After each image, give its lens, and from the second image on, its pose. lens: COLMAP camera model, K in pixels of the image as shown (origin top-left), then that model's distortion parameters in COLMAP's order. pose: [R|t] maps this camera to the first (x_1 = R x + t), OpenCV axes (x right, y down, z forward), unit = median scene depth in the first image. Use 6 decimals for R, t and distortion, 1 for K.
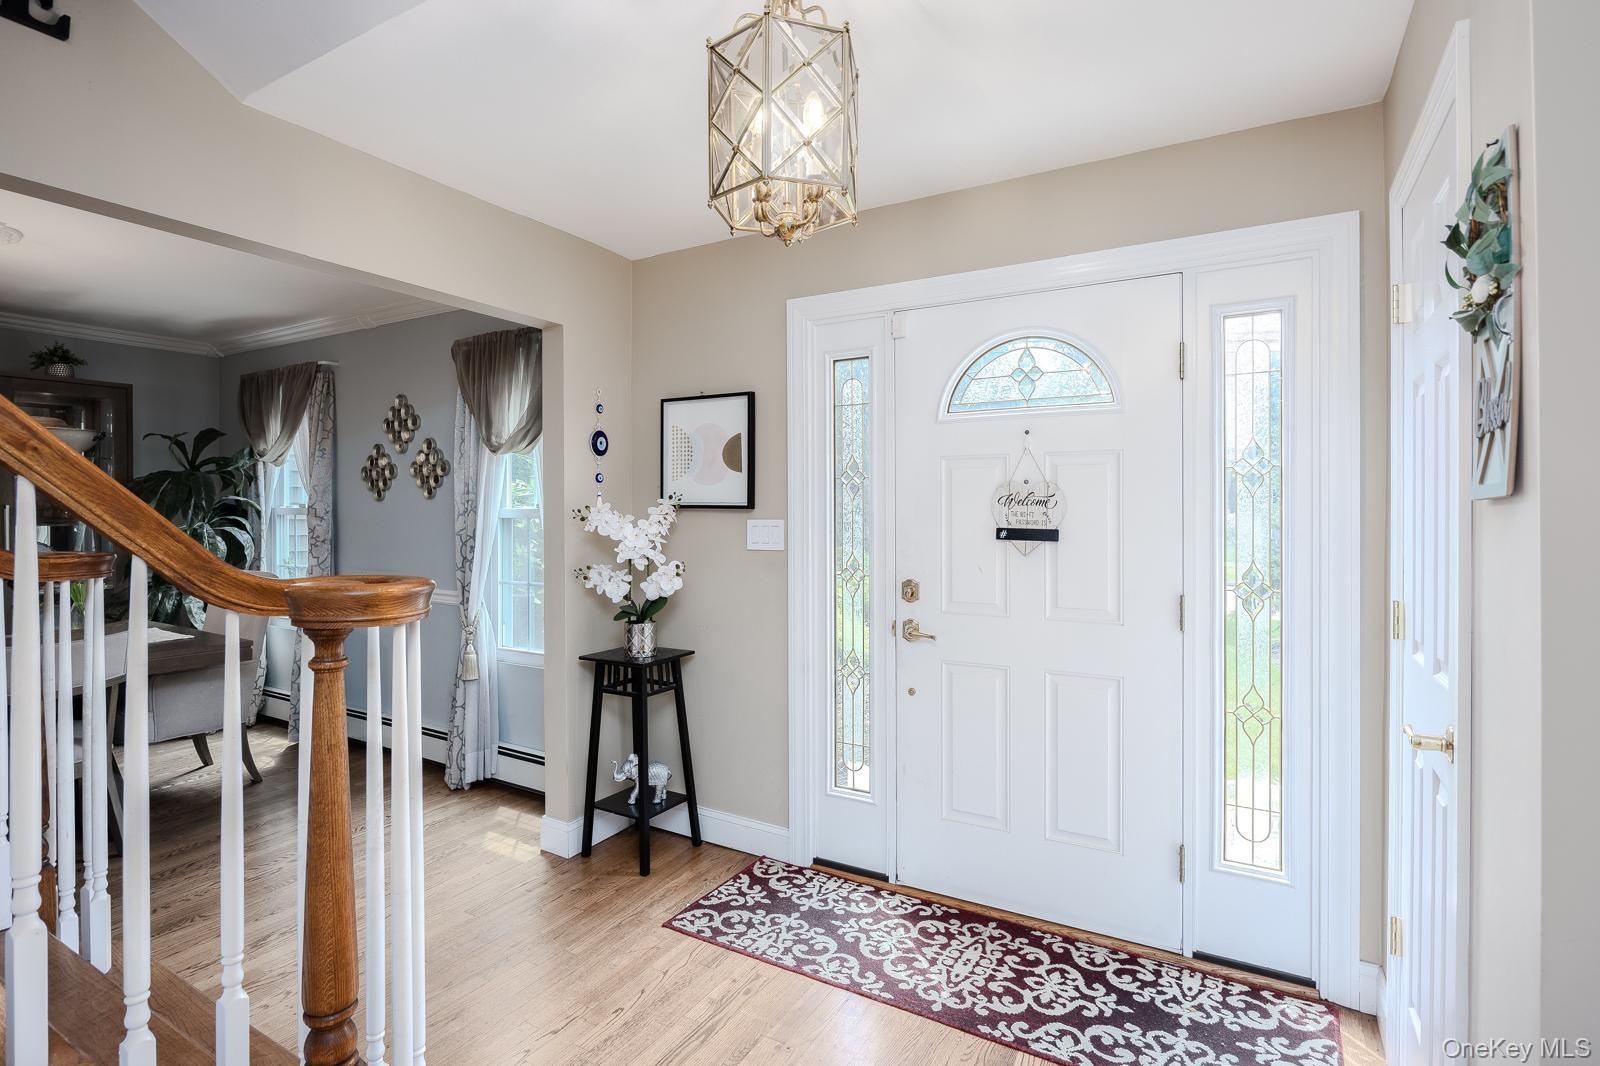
lens RADIAL K [[767.2, 0, 808.5], [0, 767.2, 522.8], [0, 0, 1]] dist [-0.020893, 0.001965]
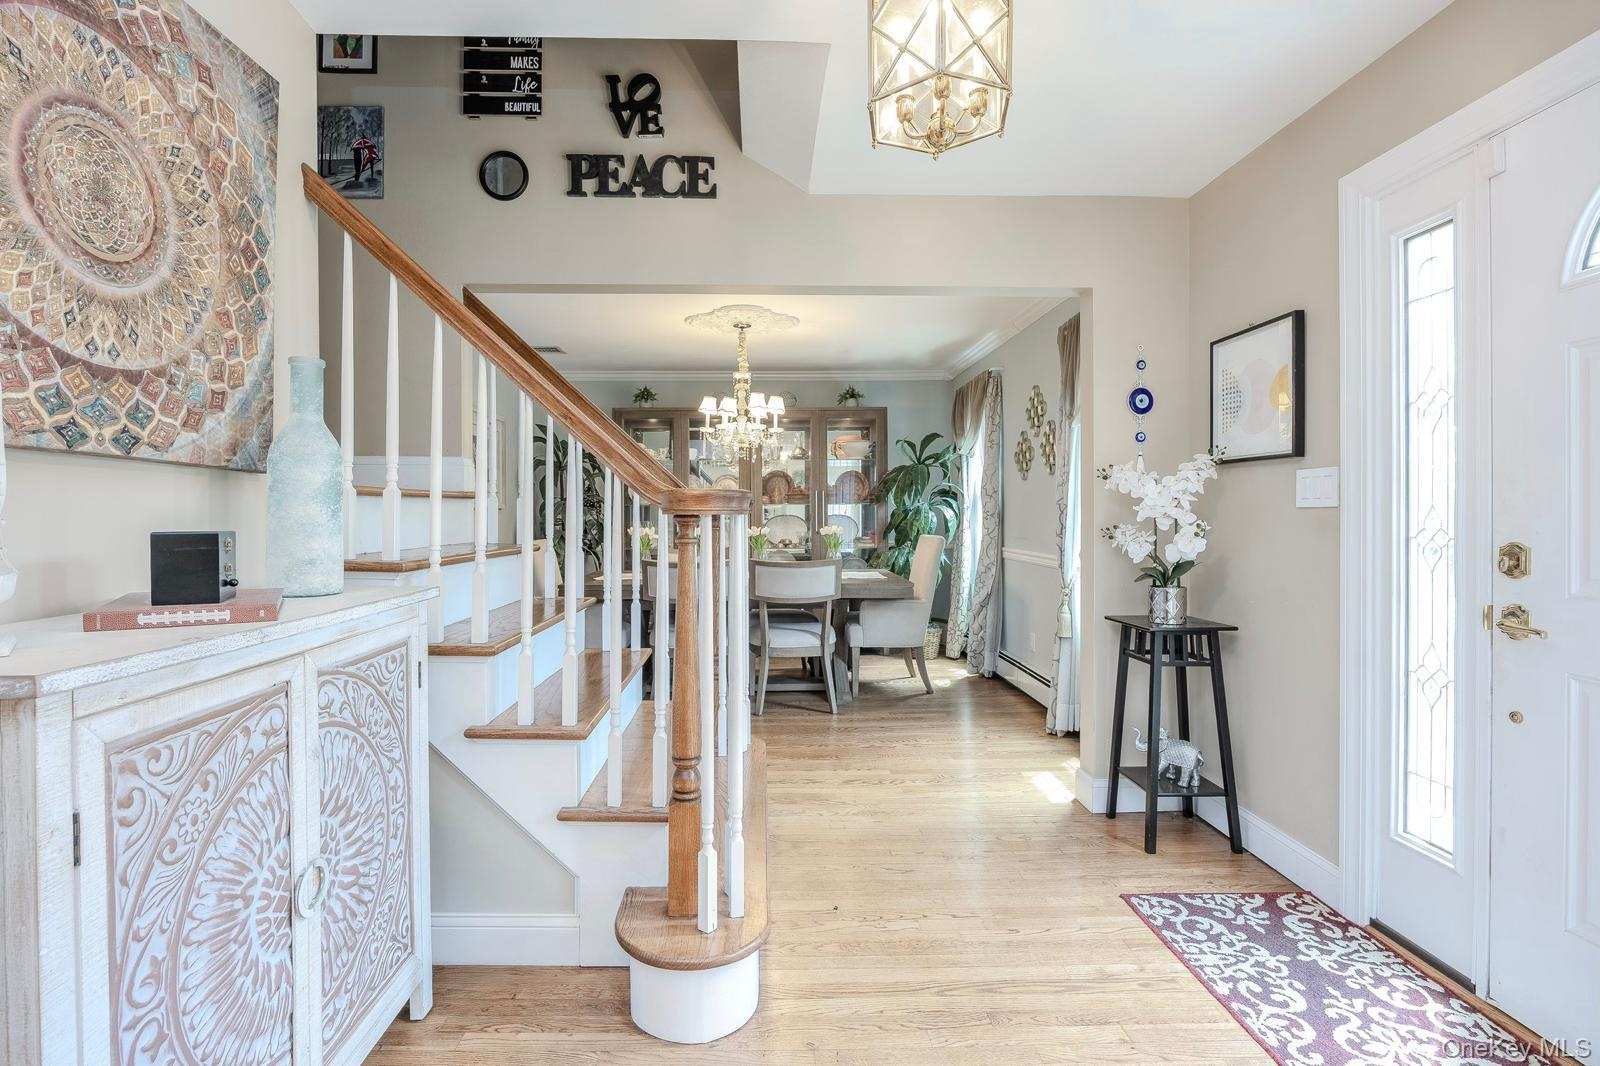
lens RADIAL K [[767.2, 0, 809.4], [0, 767.2, 535.8], [0, 0, 1]] dist [-0.020893, 0.001965]
pose [[0.509489, 0.009210, -0.860428, 0.358881], [-0.000620, 0.999946, 0.010336, 0.058729], [0.860477, -0.004733, 0.509468, 0.154999]]
